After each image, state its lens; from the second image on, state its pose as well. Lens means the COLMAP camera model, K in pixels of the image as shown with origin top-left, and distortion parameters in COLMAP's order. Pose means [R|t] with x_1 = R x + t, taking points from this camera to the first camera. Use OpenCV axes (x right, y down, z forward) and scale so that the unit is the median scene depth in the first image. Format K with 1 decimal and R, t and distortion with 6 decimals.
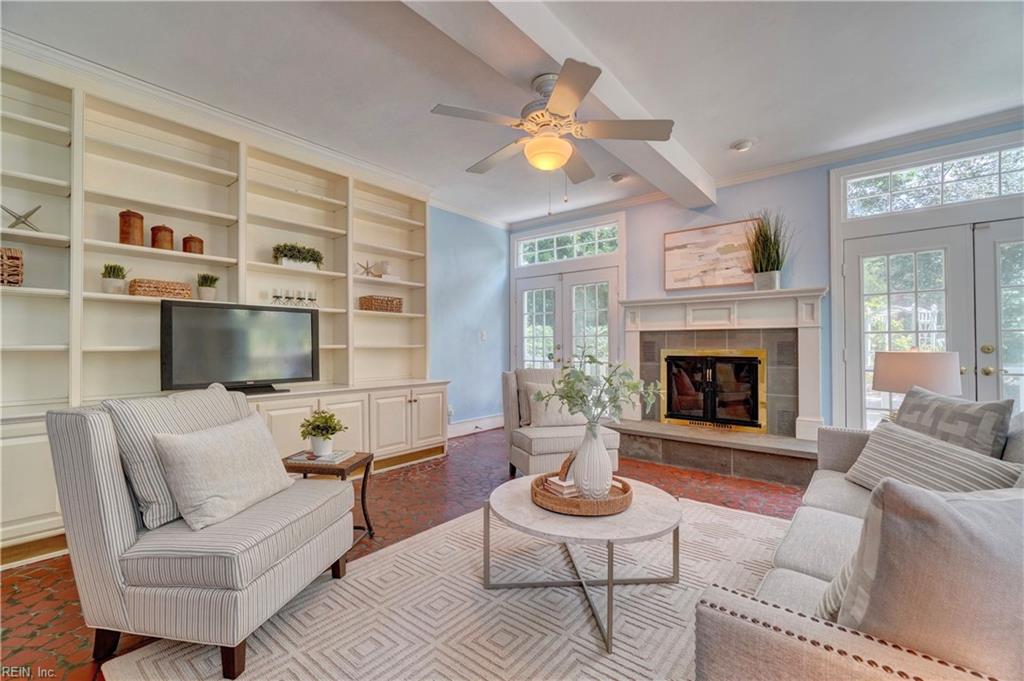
lens RADIAL K [[440.9, 0, 506.9], [0, 440.9, 339.4], [0, 0, 1]] dist [-0.001759, -0.000020]
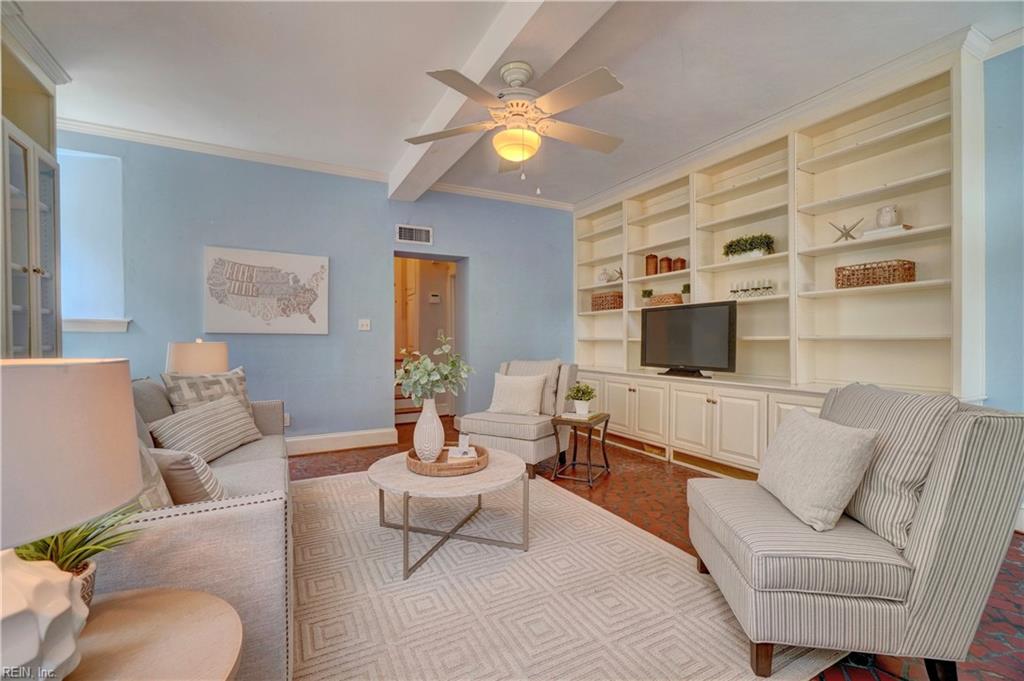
lens RADIAL K [[440.9, 0, 507.0], [0, 440.9, 342.0], [0, 0, 1]] dist [-0.001759, -0.000020]
pose [[-0.383937, 0.006771, -0.923335, 0.733822], [0.015119, 0.999885, 0.001045, 0.018292], [0.923236, -0.013559, -0.383995, 0.974201]]
